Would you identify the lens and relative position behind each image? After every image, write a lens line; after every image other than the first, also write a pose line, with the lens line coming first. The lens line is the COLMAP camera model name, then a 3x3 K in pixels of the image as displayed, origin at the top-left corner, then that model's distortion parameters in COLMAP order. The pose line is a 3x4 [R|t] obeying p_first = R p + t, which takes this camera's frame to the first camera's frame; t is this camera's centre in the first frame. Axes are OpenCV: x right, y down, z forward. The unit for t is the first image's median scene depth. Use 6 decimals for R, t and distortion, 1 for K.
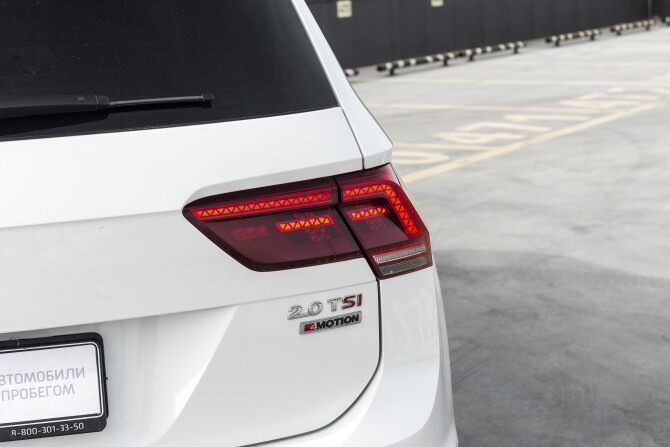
lens RADIAL K [[1381.9, 0, 335.0], [0, 1381.9, 223.5], [0, 0, 1]] dist [-0.006047, -0.068809]
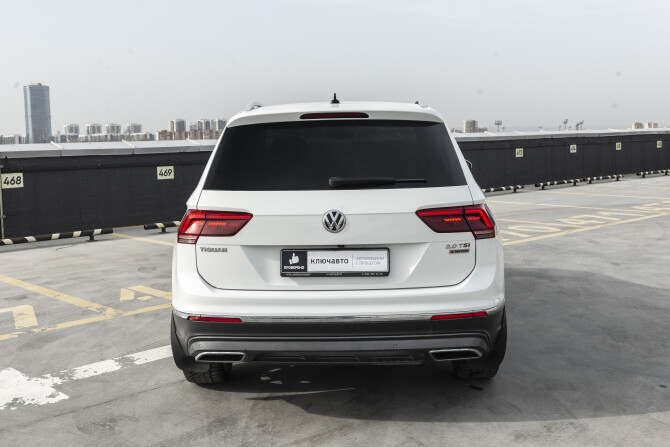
lens RADIAL K [[805.6, 0, 335.0], [0, 805.6, 223.5], [0, 0, 1]] dist [-0.002009, 0.007088]
pose [[0.972740, 0.053398, -0.225666, 0.040323], [-0.067245, 0.996268, -0.054117, 0.038324], [0.221934, 0.067817, 0.972701, -0.267264]]
